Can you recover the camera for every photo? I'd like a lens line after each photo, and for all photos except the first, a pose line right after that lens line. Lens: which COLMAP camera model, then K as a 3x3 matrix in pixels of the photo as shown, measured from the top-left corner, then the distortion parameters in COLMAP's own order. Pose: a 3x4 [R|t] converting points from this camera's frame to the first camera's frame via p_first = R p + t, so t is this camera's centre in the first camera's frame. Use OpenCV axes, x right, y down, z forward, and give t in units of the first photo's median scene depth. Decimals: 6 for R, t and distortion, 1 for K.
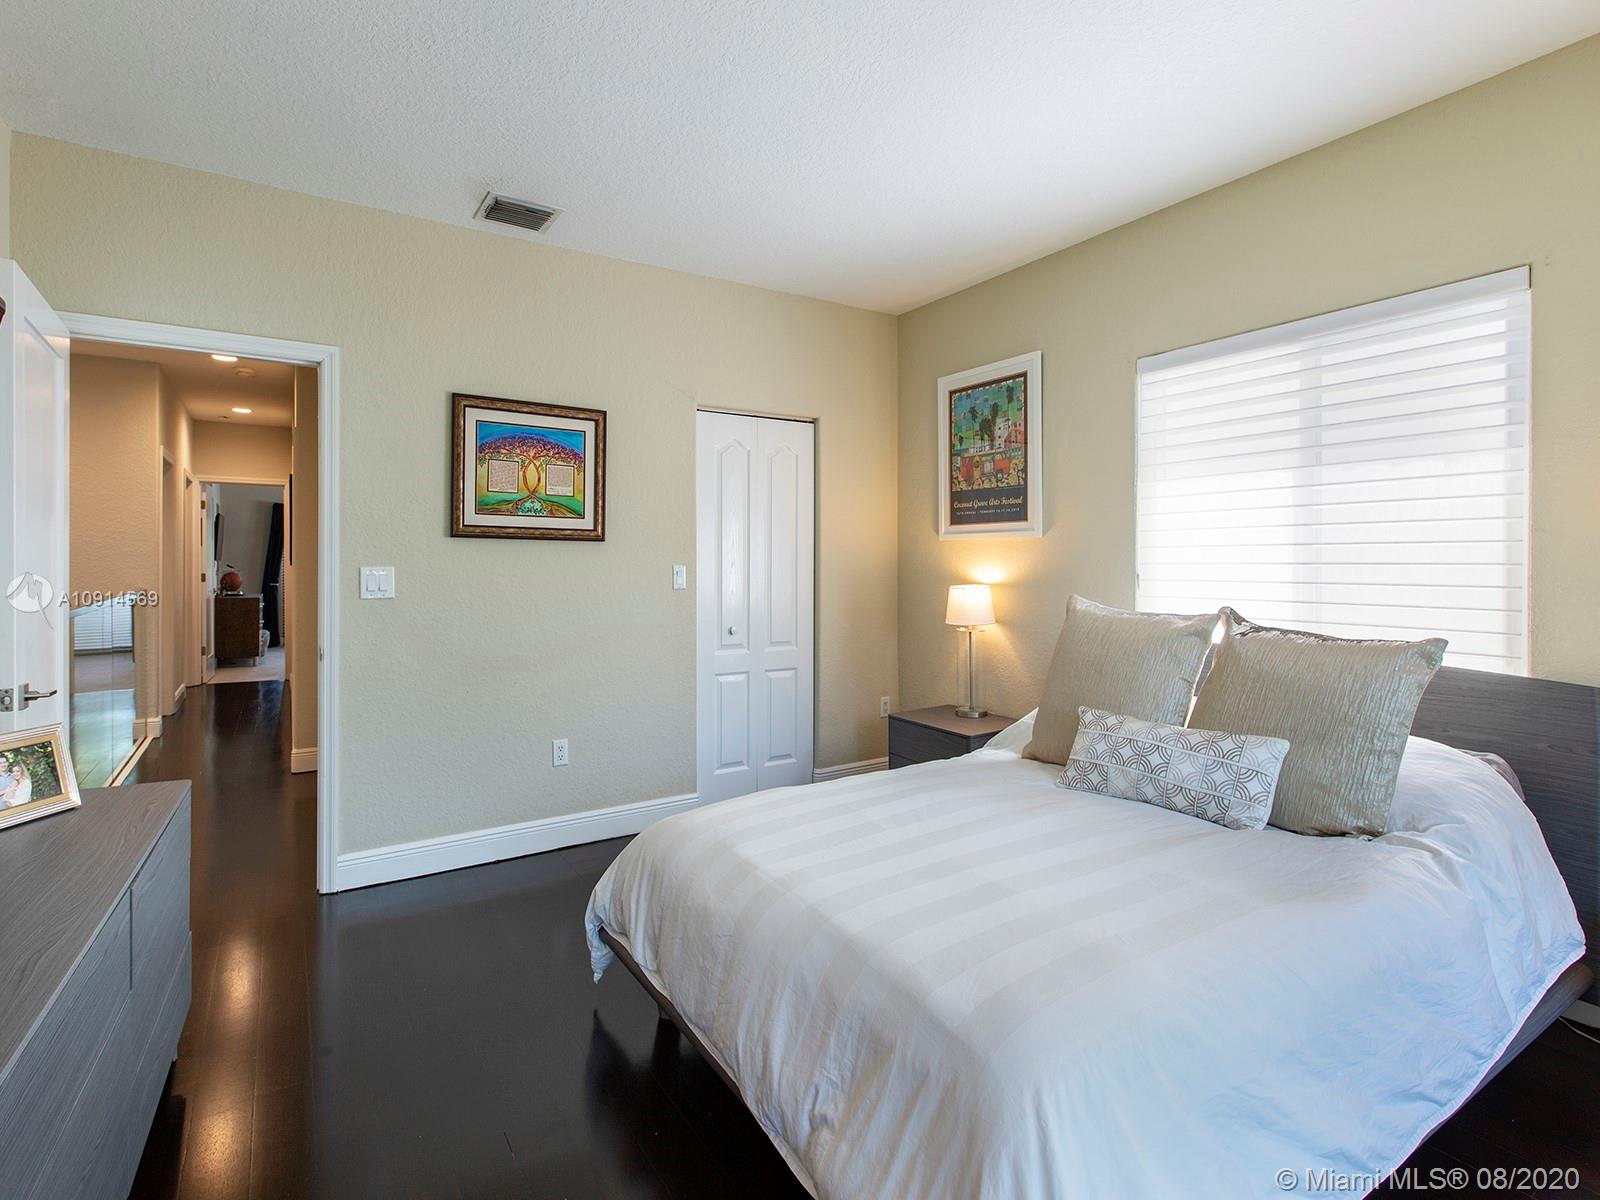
lens RADIAL K [[801.4, 0, 808.4], [0, 801.4, 600.4], [0, 0, 1]] dist [0.003107, -0.000295]
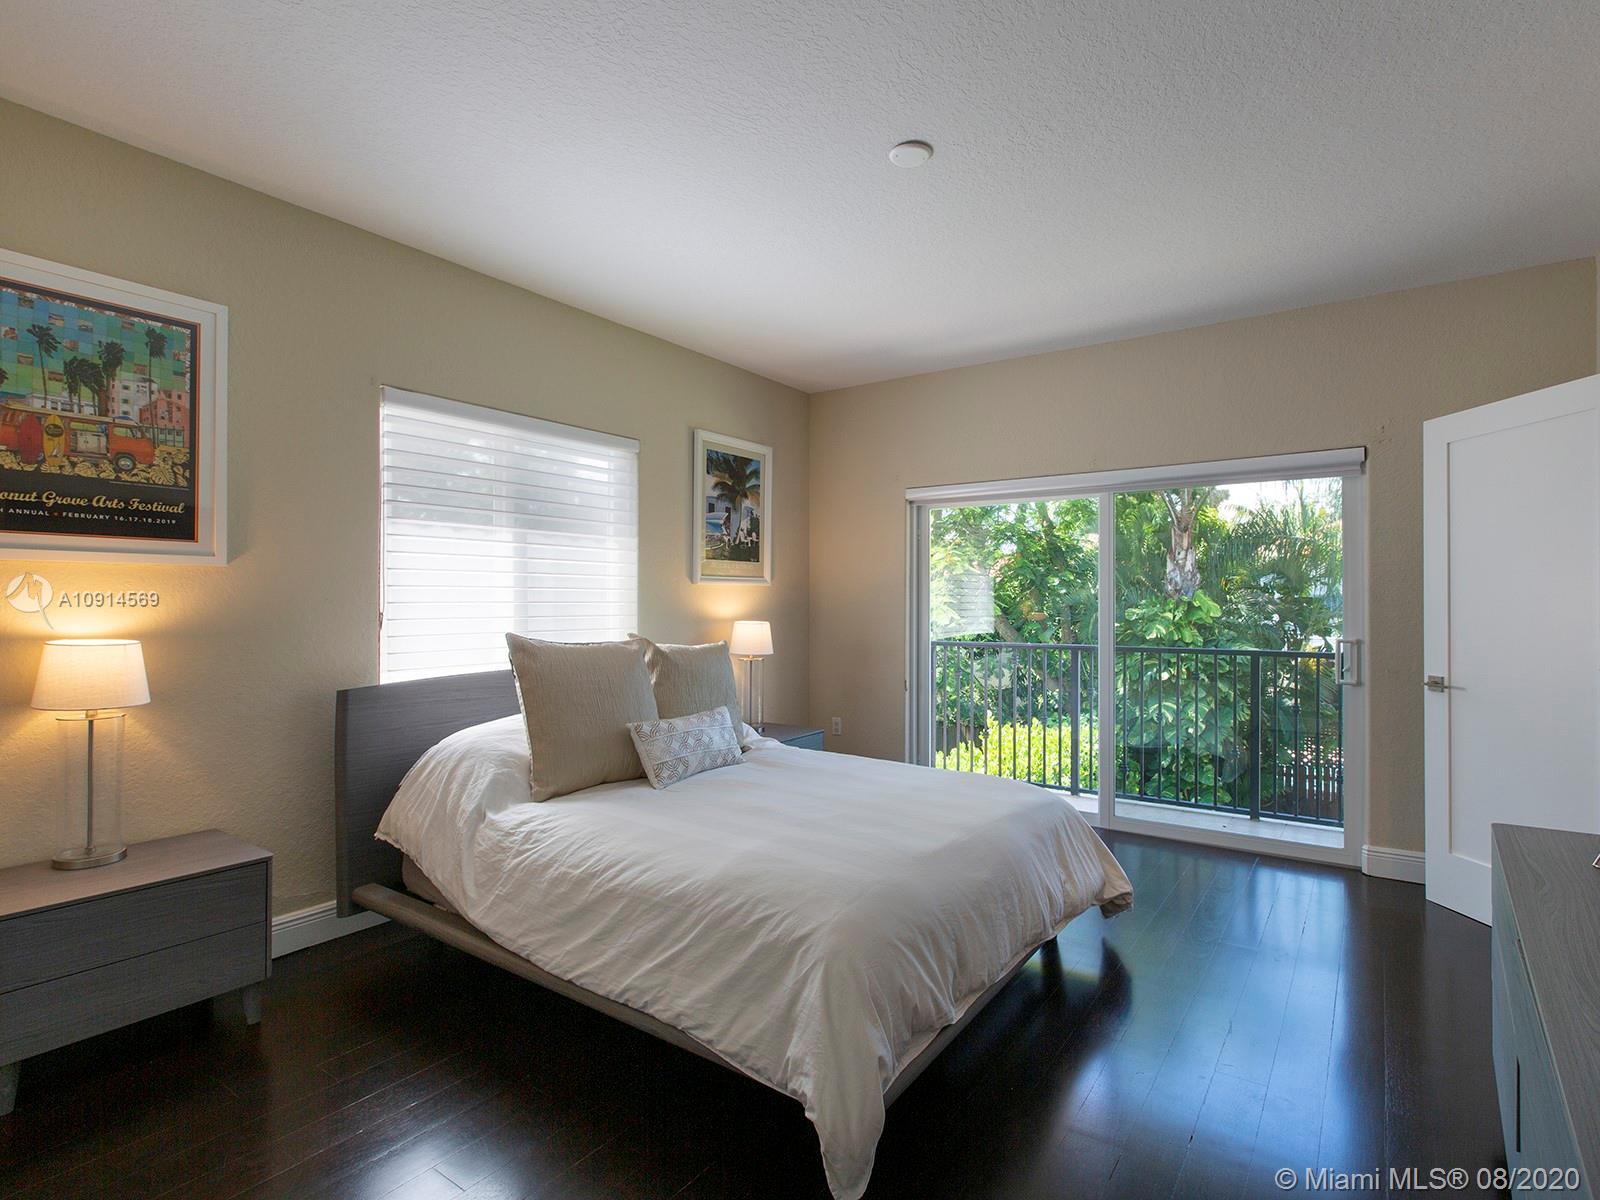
lens RADIAL K [[801.4, 0, 808.4], [0, 801.4, 600.4], [0, 0, 1]] dist [0.003107, -0.000295]
pose [[-0.360299, -0.005980, 0.932818, -0.546317], [0.038245, 0.999044, 0.021177, -0.041846], [-0.932053, 0.043306, -0.359726, 0.745506]]
